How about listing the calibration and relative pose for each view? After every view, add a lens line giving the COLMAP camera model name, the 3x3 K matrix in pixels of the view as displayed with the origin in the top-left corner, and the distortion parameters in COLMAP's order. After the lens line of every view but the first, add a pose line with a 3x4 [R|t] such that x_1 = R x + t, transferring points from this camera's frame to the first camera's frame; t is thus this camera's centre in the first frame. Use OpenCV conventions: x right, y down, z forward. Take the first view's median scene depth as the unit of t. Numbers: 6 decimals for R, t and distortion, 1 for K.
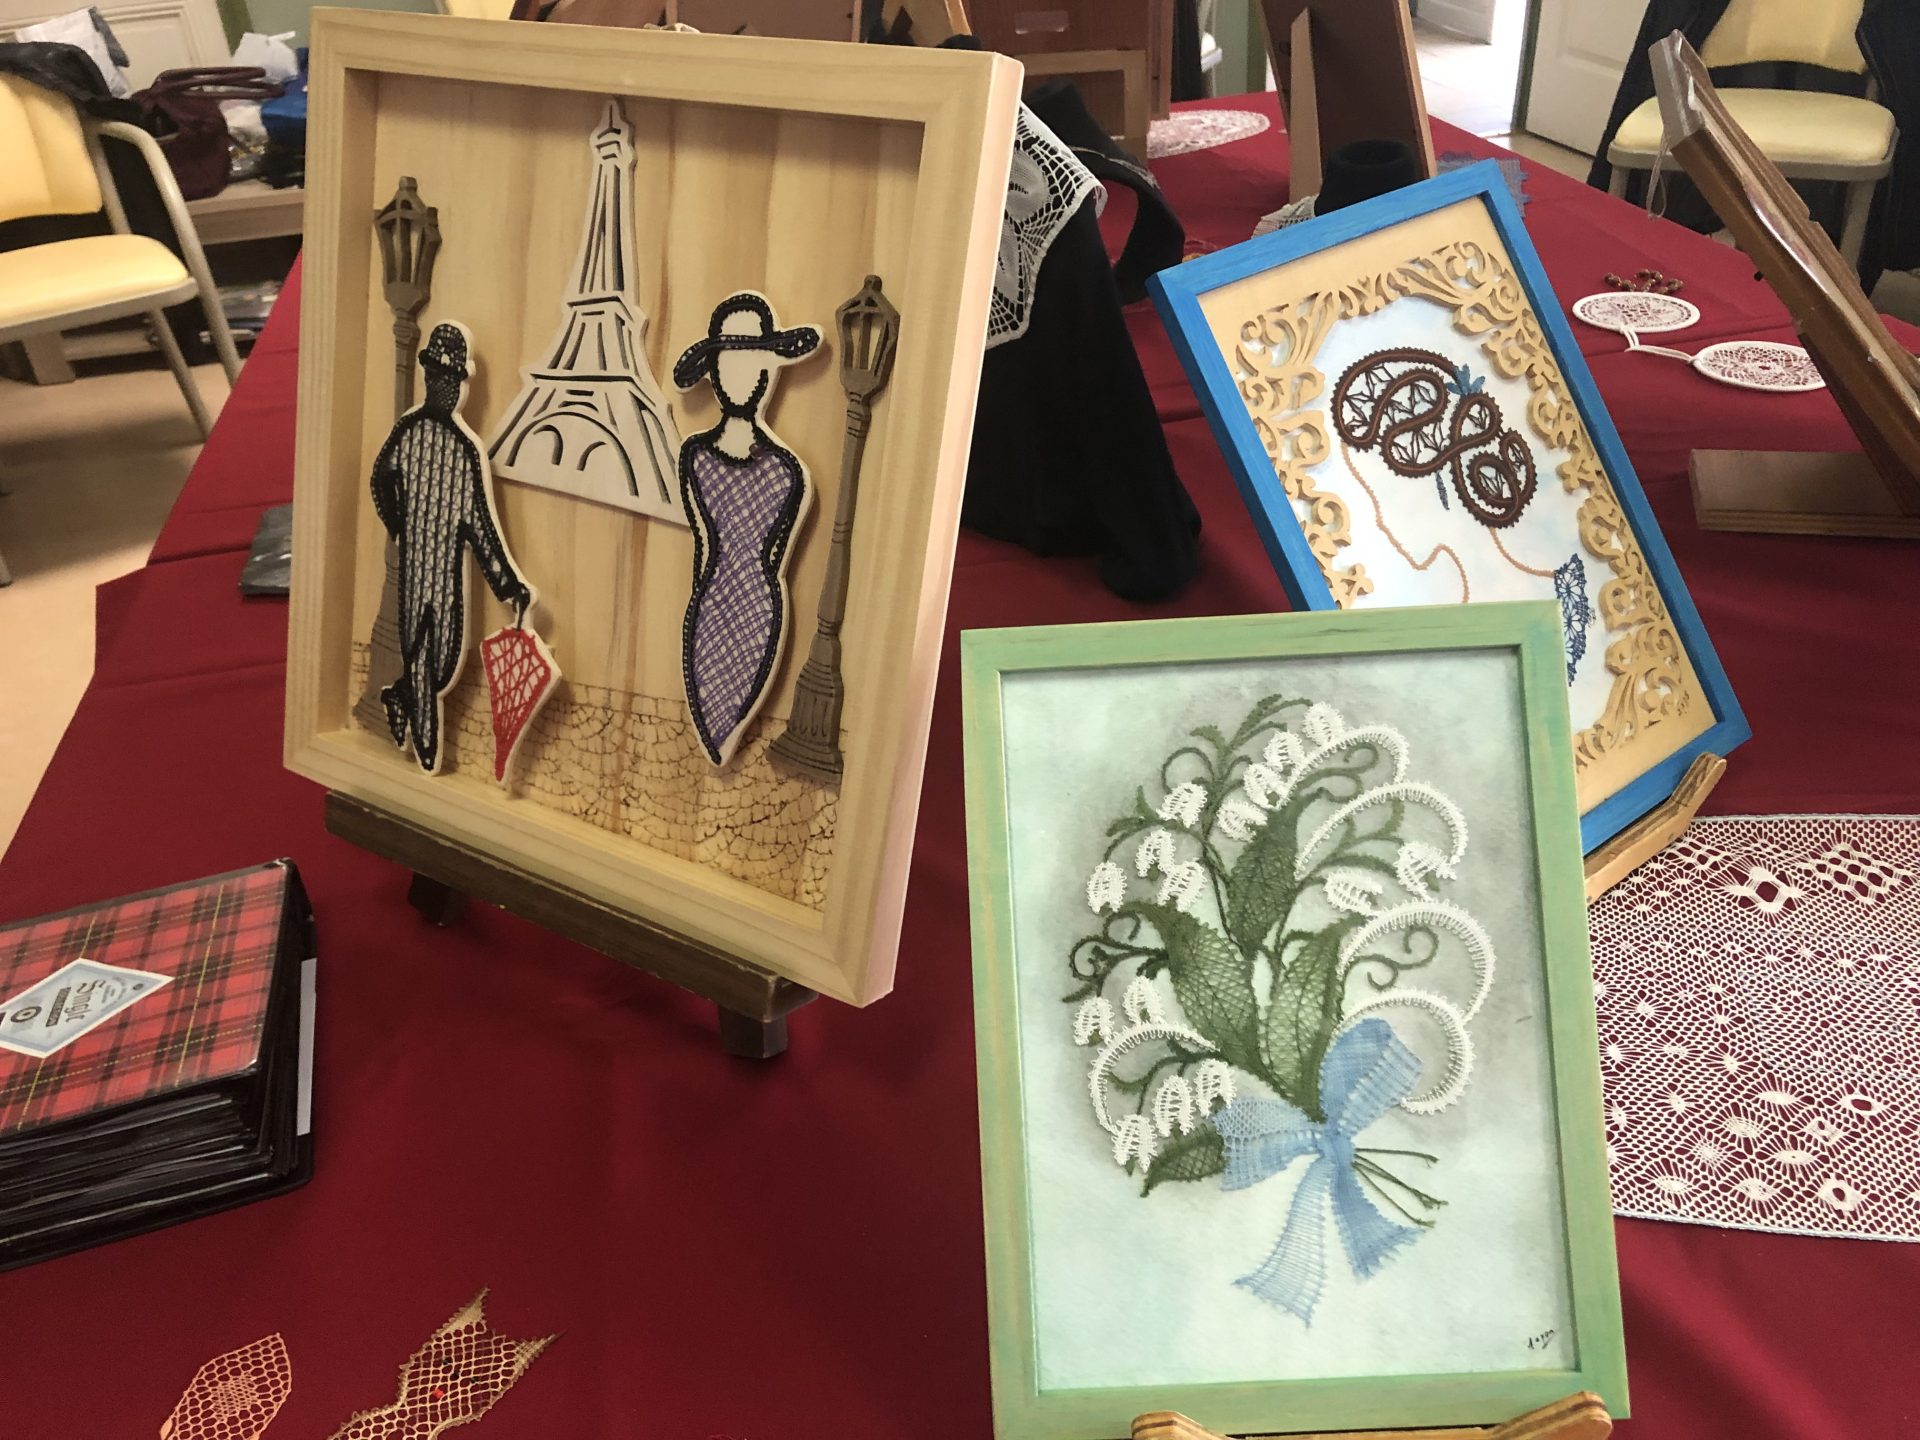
lens RADIAL K [[1547.8, 0, 955.3], [0, 1547.8, 696.3], [0, 0, 1]] dist [0.033027, -0.073439]
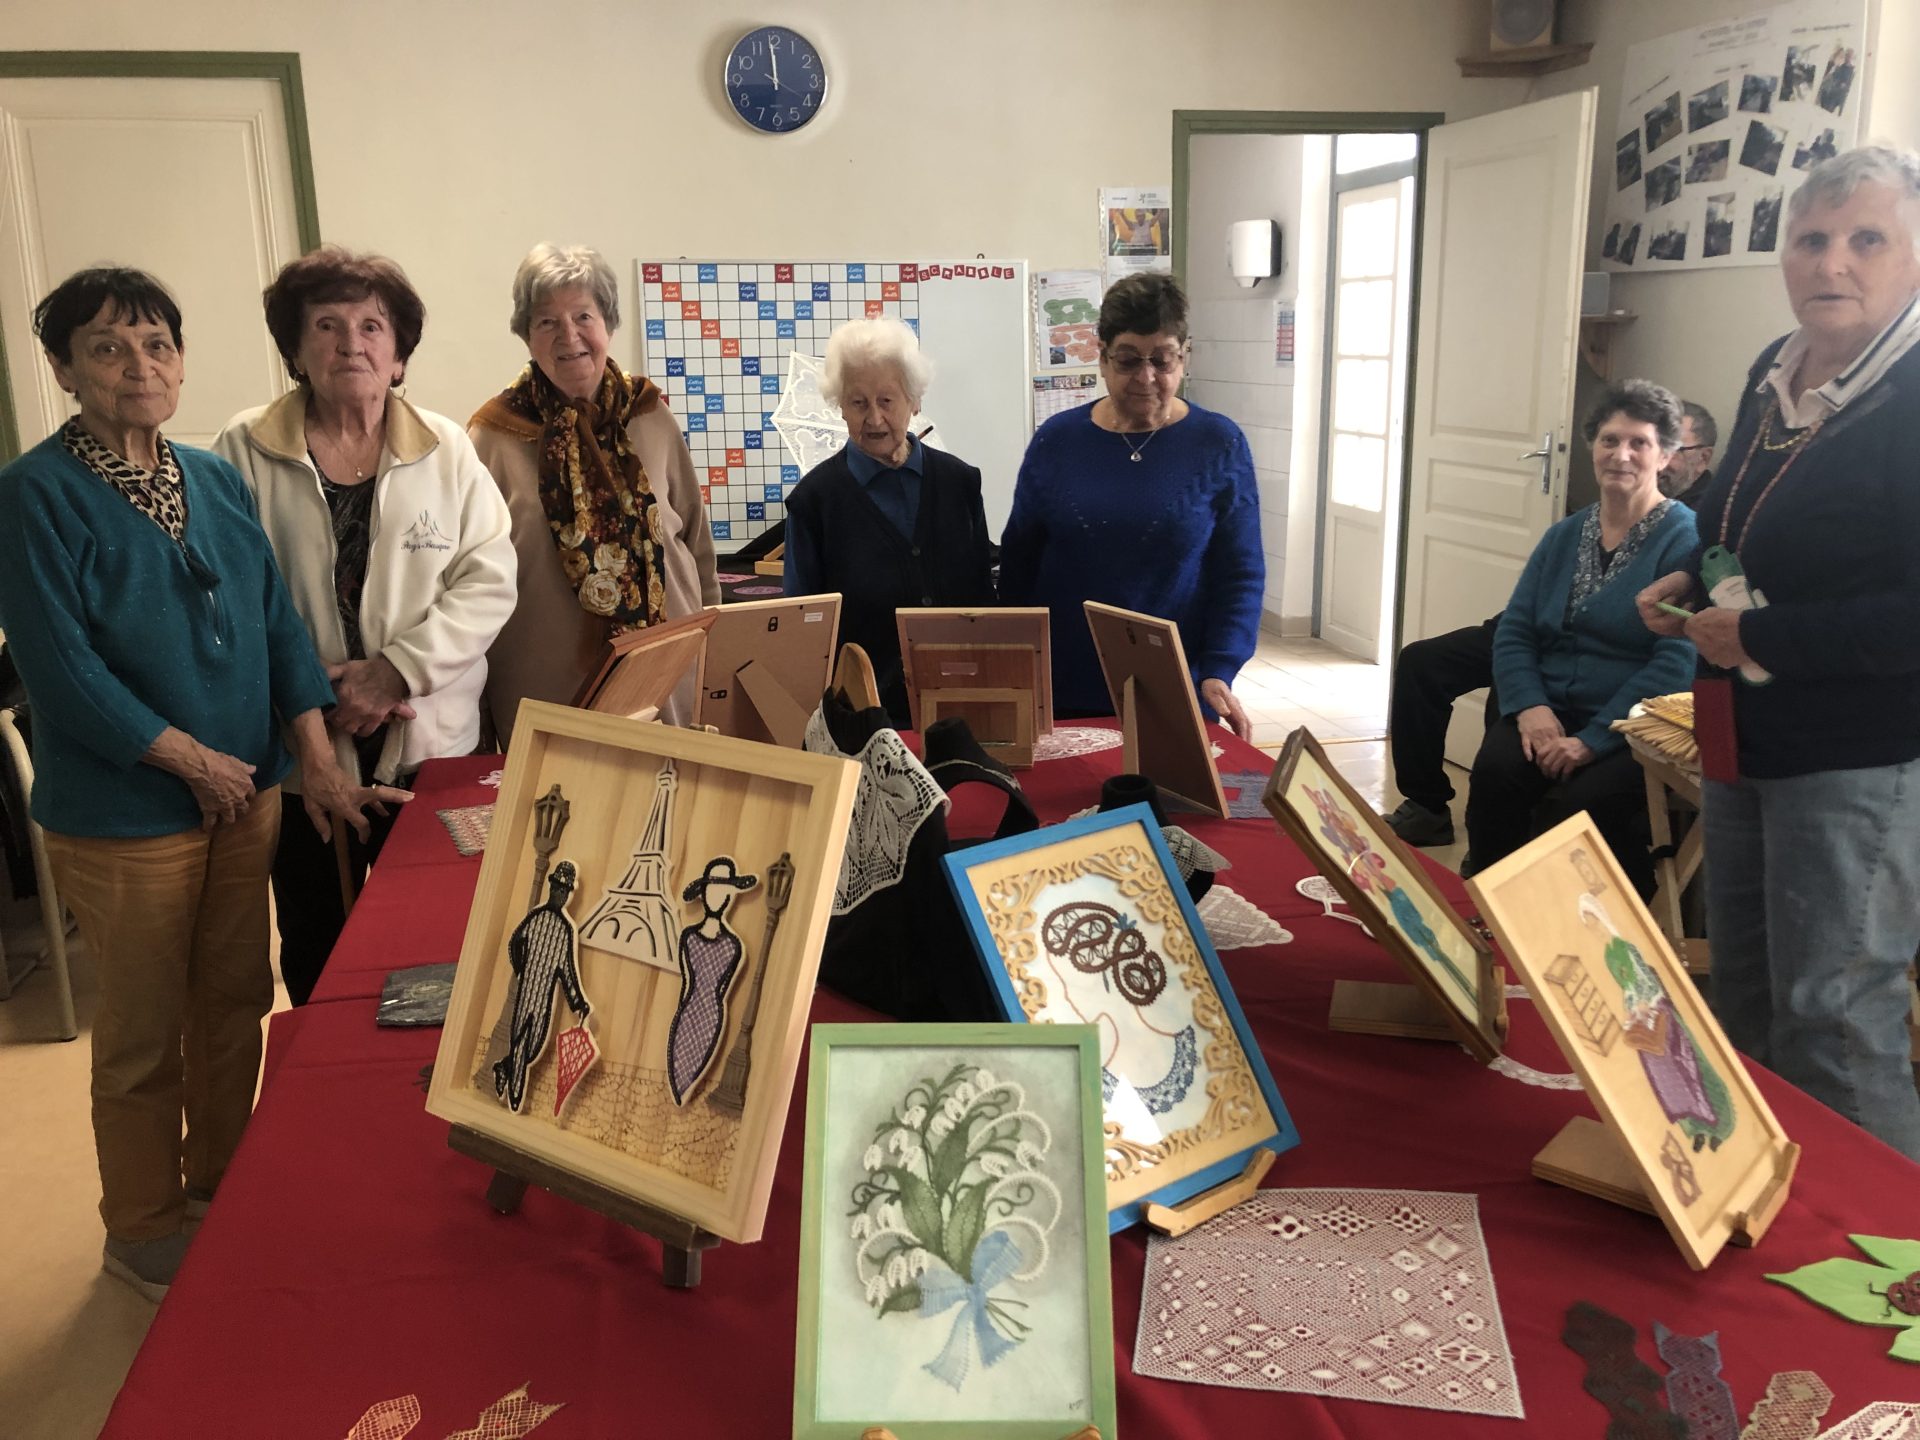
lens RADIAL K [[1547.8, 0, 955.3], [0, 1547.8, 696.3], [0, 0, 1]] dist [0.033027, -0.073439]
pose [[0.998471, 0.055155, 0.003550, 0.136353], [-0.050779, 0.940822, -0.335076, 0.190873], [-0.021821, 0.334384, 0.942184, -0.910498]]
